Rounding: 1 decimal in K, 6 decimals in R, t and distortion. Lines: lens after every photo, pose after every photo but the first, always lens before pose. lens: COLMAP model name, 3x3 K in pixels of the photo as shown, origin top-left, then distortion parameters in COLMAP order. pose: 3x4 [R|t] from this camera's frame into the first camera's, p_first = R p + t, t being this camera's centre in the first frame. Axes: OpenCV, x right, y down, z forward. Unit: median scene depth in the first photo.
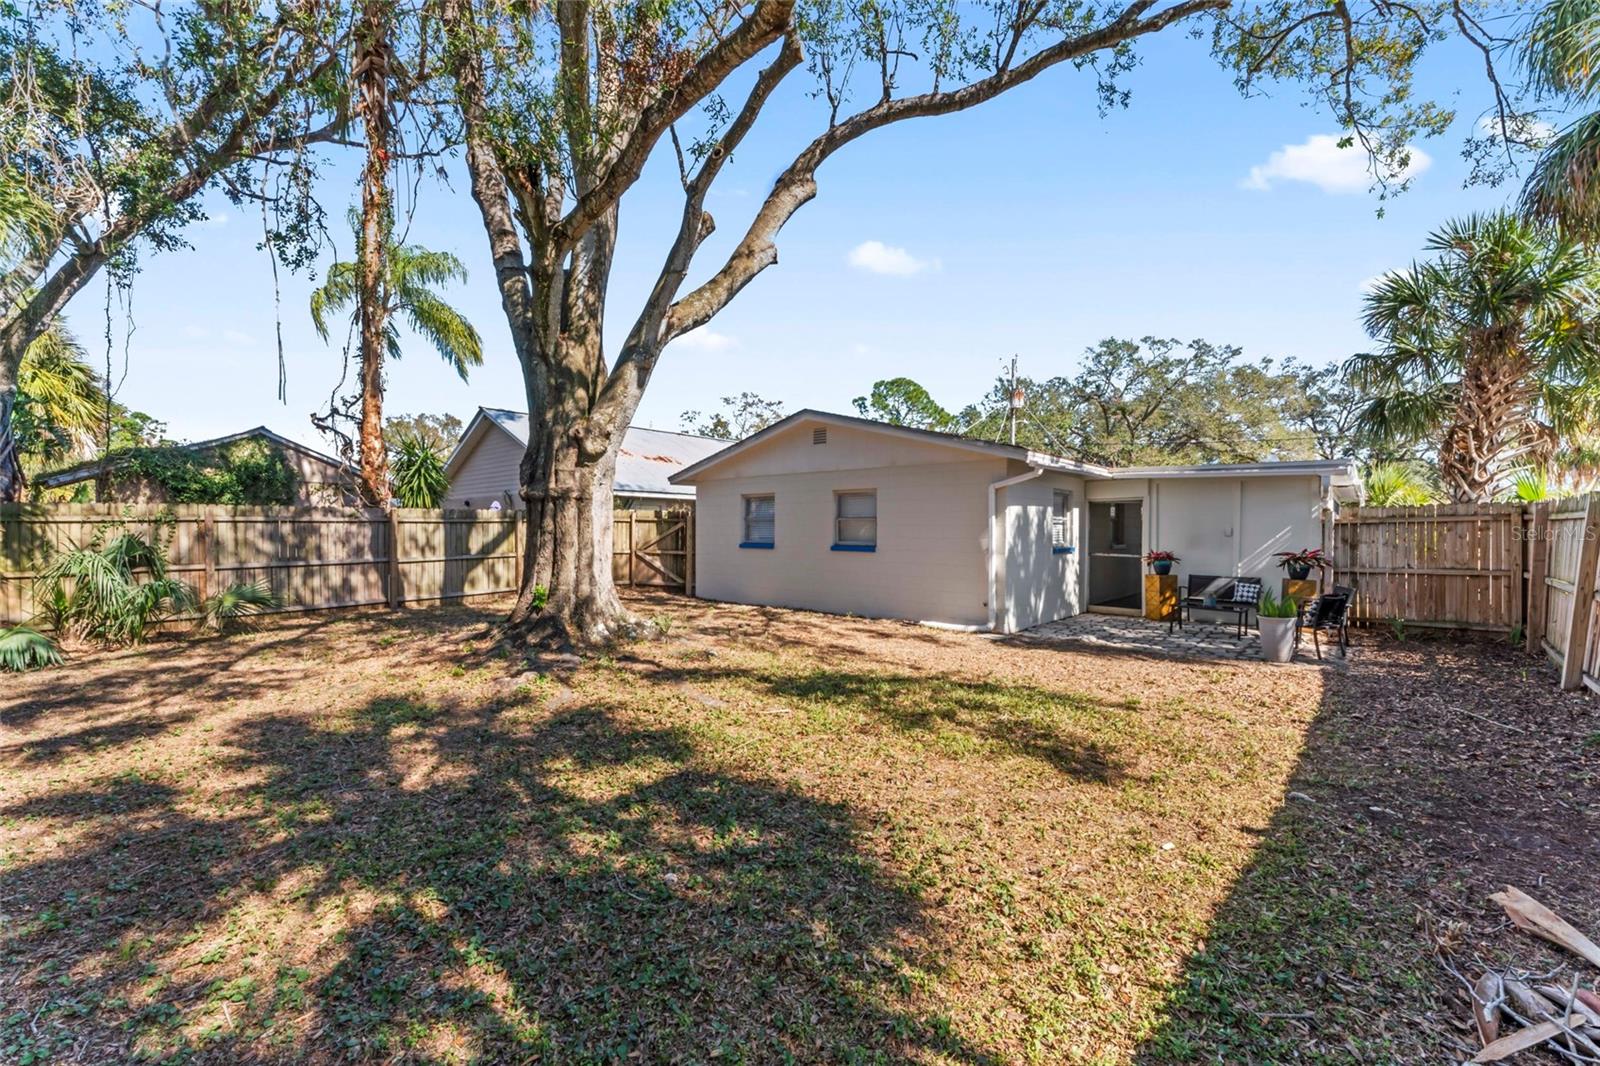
lens RADIAL K [[660.8, 0, 792.4], [0, 660.8, 538.3], [0, 0, 1]] dist [-0.004744, 0.000539]
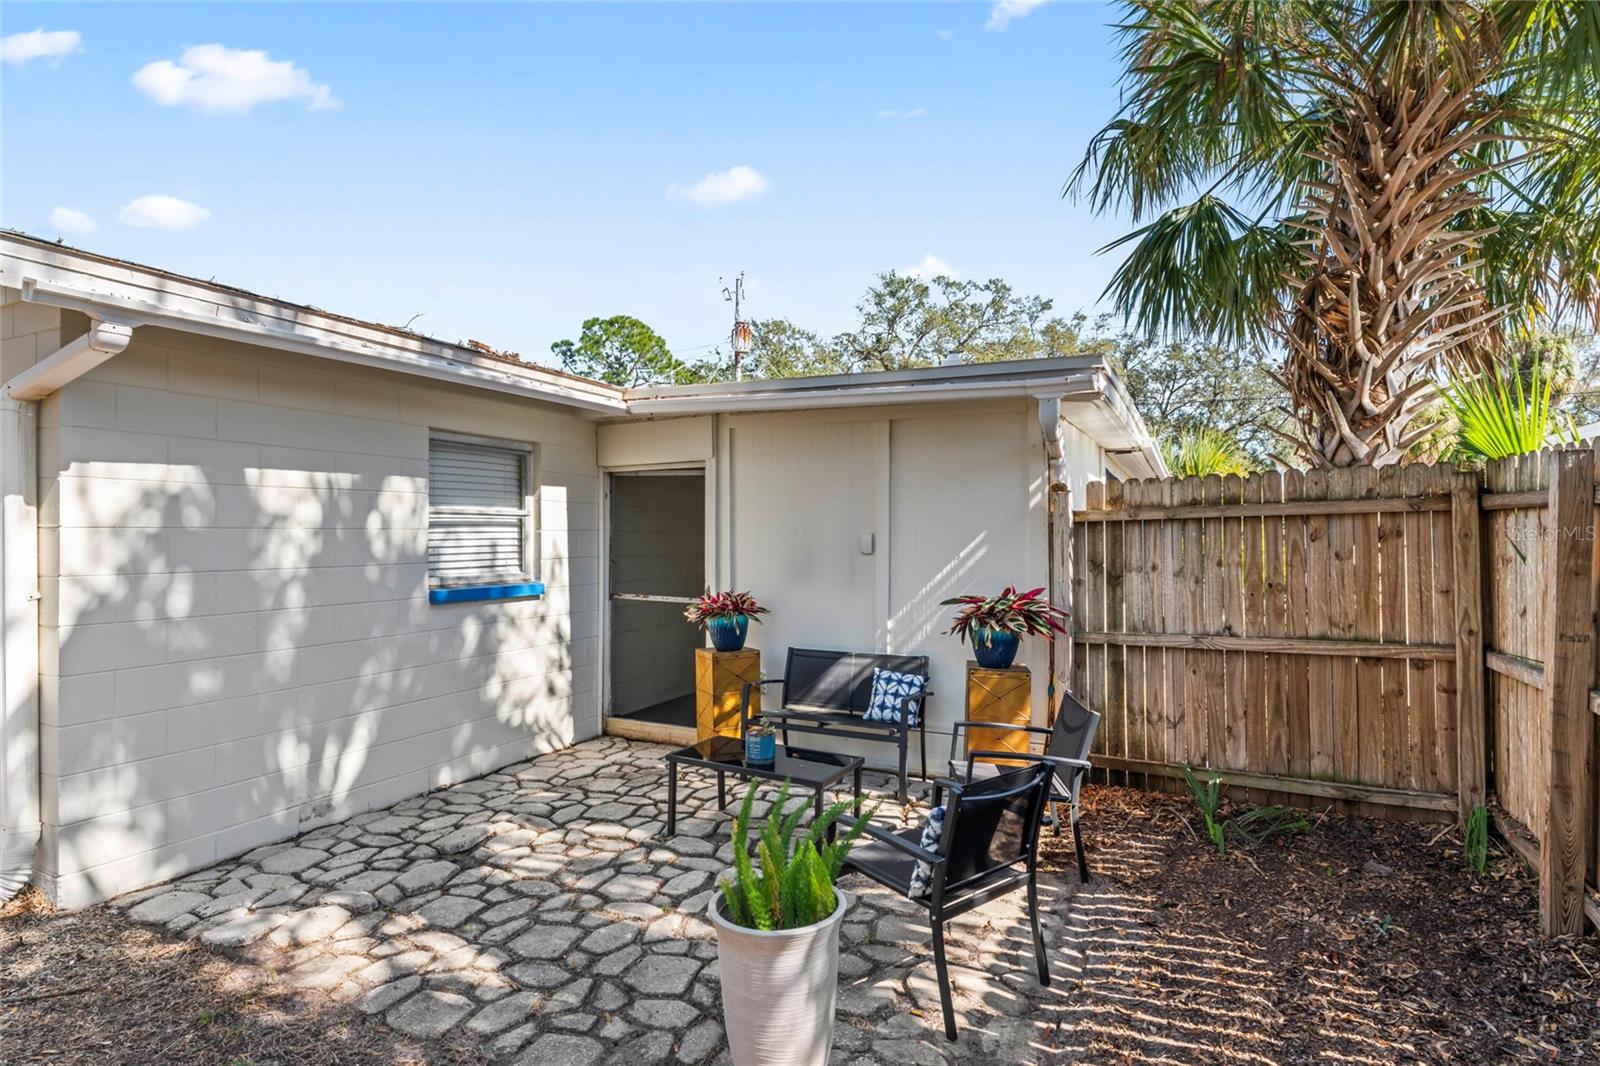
lens RADIAL K [[851.9, 0, 799.6], [0, 851.9, 525.0], [0, 0, 1]] dist [-0.003195, -0.001238]
pose [[0.960988, -0.000548, 0.276589, 0.481975], [0.007500, 0.999682, -0.024078, -0.008556], [-0.276488, 0.025213, 0.960687, 0.509877]]
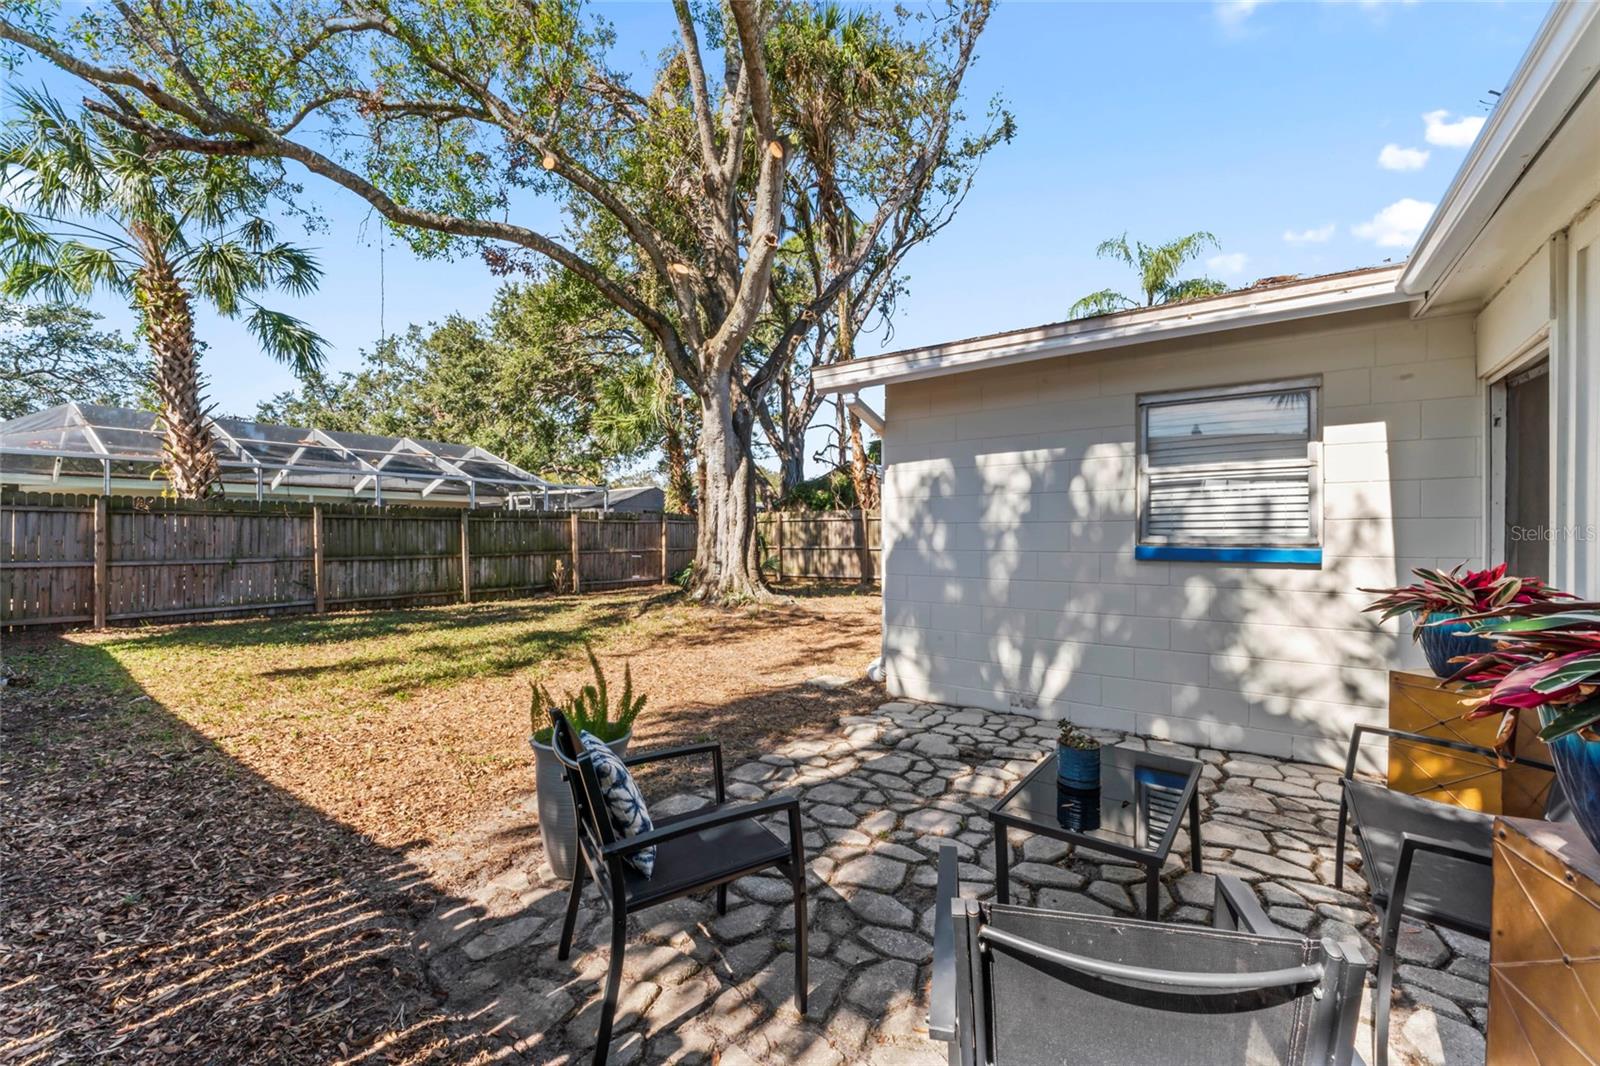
lens RADIAL K [[660.8, 0, 793.3], [0, 660.8, 536.4], [0, 0, 1]] dist [-0.004744, 0.000539]
pose [[0.076152, 0.001336, -0.997095, 0.802057], [-0.012905, 0.999917, 0.000354, 0.012180], [0.997013, 0.012840, 0.076162, 0.800665]]
